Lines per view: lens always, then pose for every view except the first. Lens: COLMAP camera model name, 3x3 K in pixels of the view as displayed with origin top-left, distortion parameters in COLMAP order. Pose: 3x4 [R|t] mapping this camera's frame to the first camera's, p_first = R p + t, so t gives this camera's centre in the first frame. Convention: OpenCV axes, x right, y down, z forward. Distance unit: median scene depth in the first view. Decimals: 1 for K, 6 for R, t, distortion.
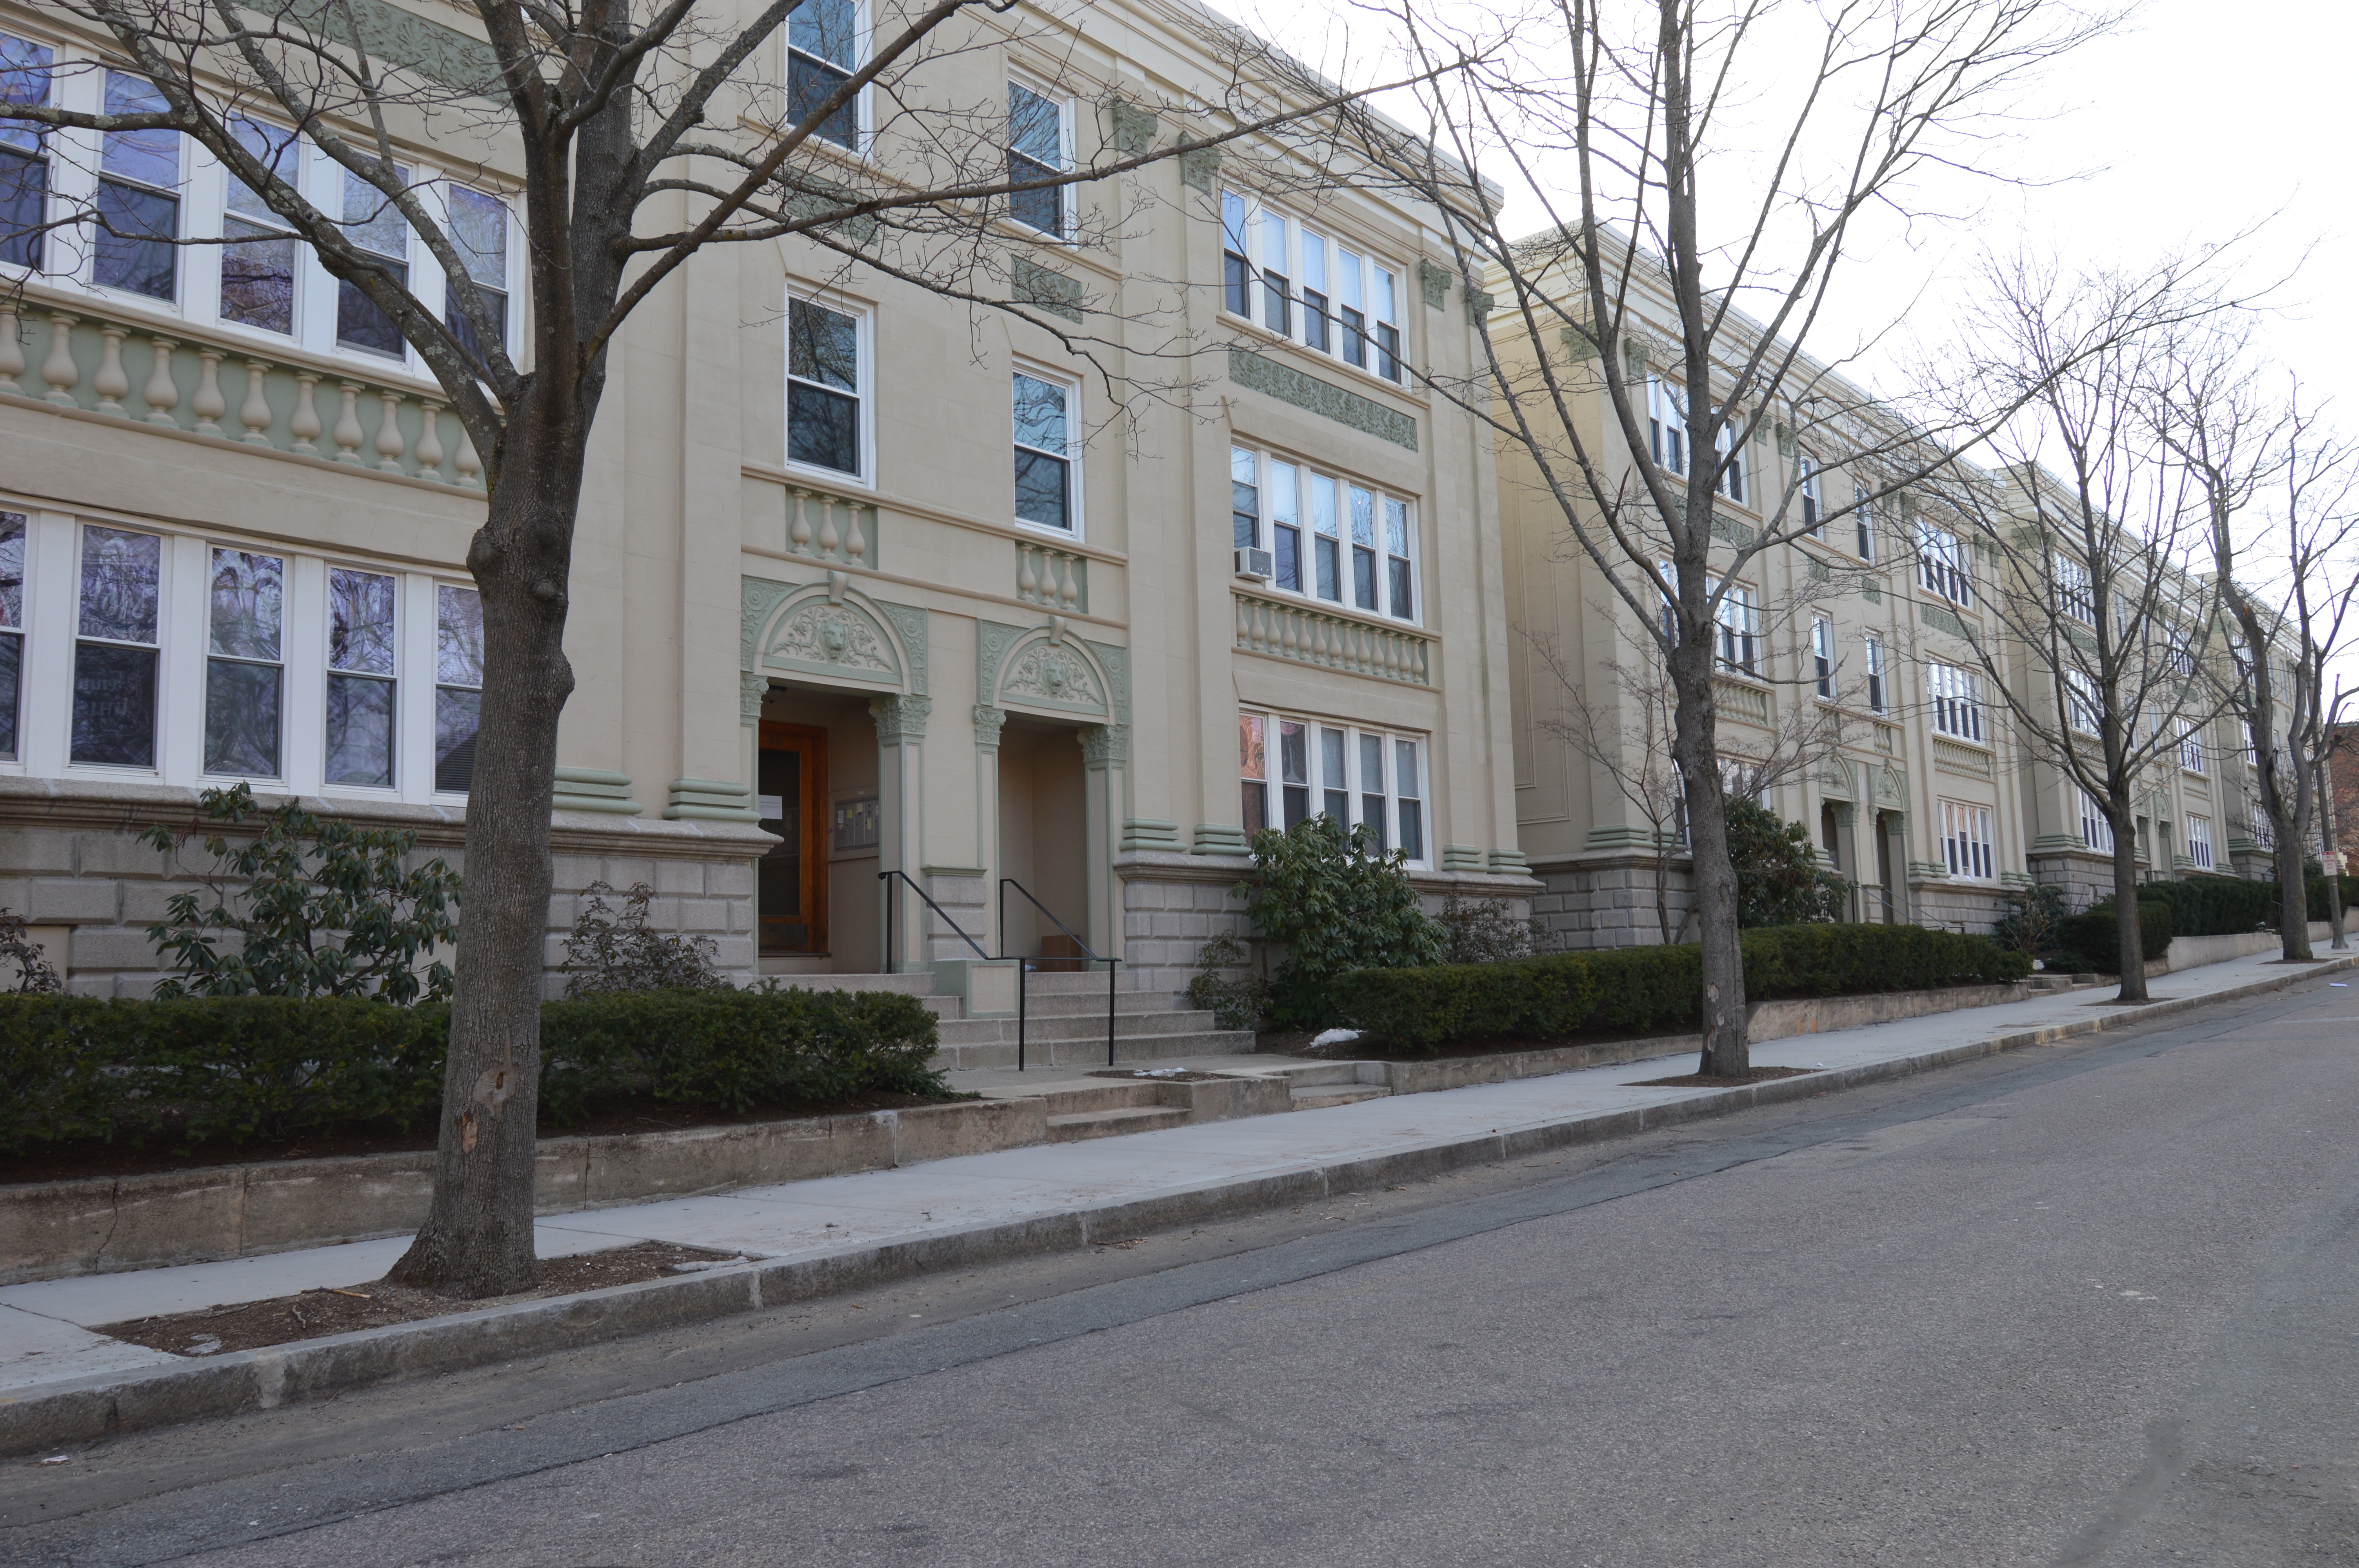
lens RADIAL K [[1786.5, 0, 1179.5], [0, 1786.5, 784.0], [0, 0, 1]] dist [0.001983, -0.001660]
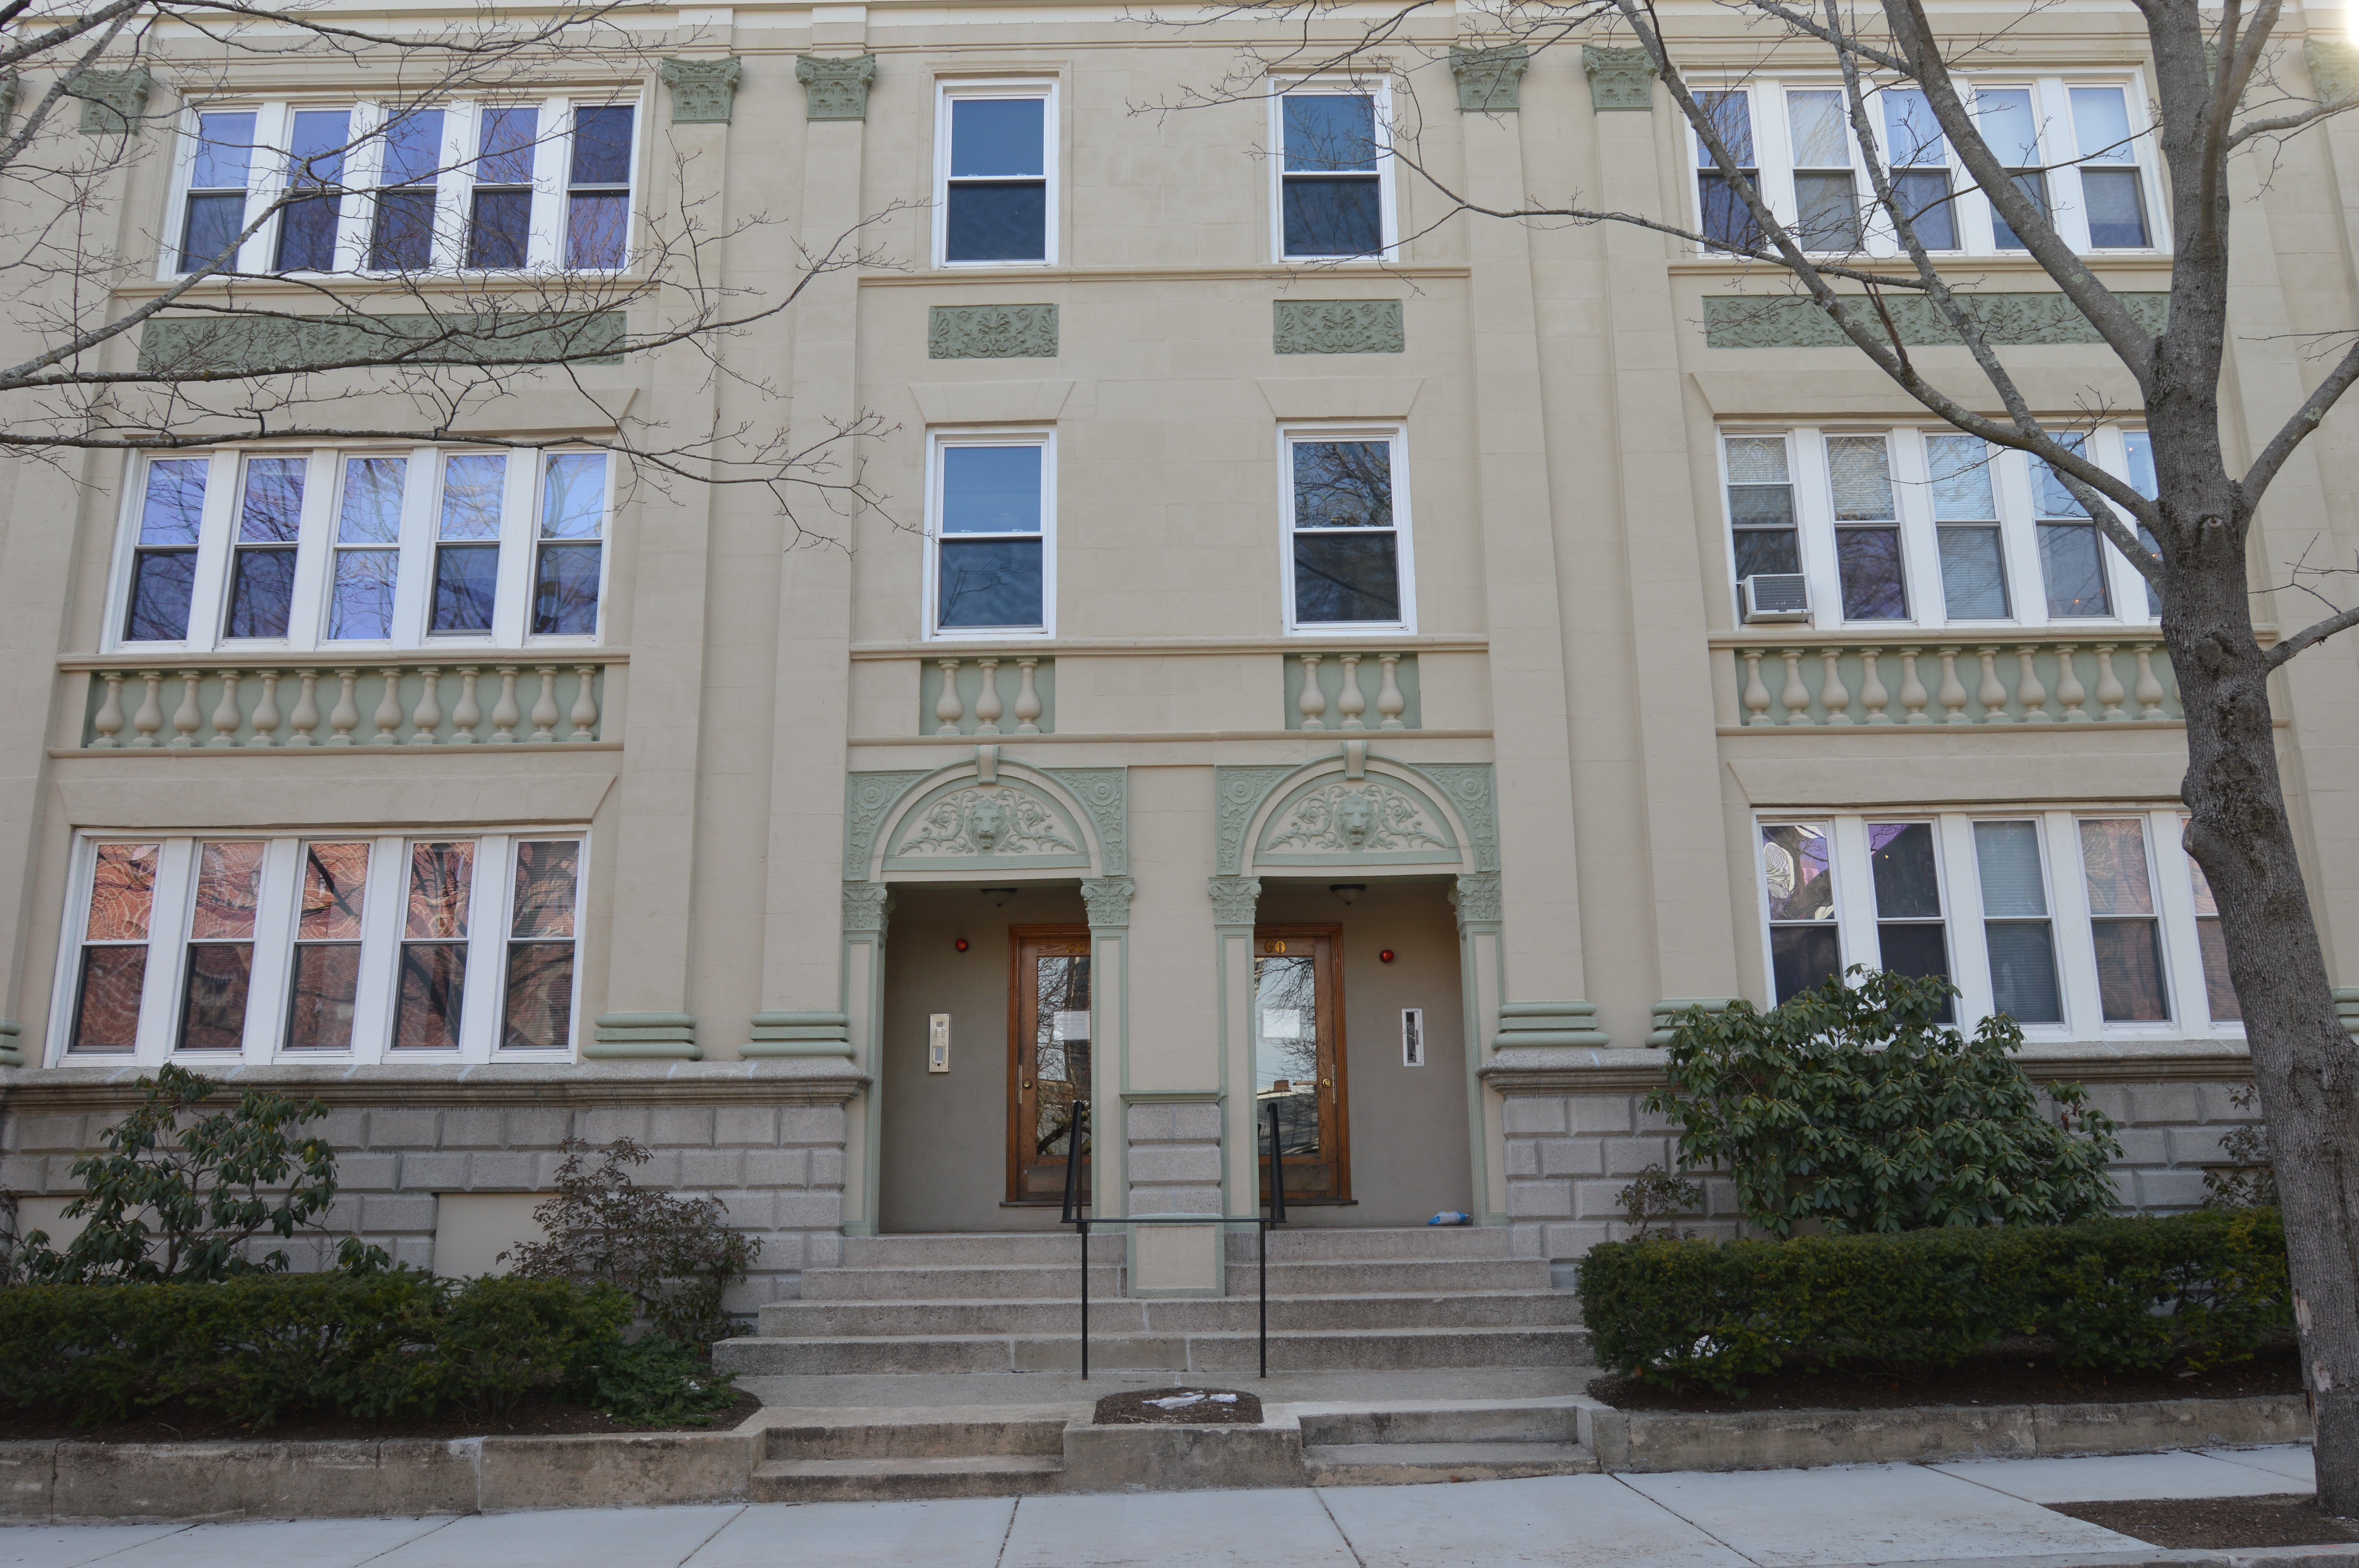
lens RADIAL K [[1655.8, 0, 1179.1], [0, 1655.8, 882.1], [0, 0, 1]] dist [0.001927, -0.024493]
pose [[0.656761, -0.142674, -0.740479, 0.437406], [0.086494, 0.989711, -0.113980, 0.041032], [0.749122, 0.010811, 0.662344, 0.562825]]
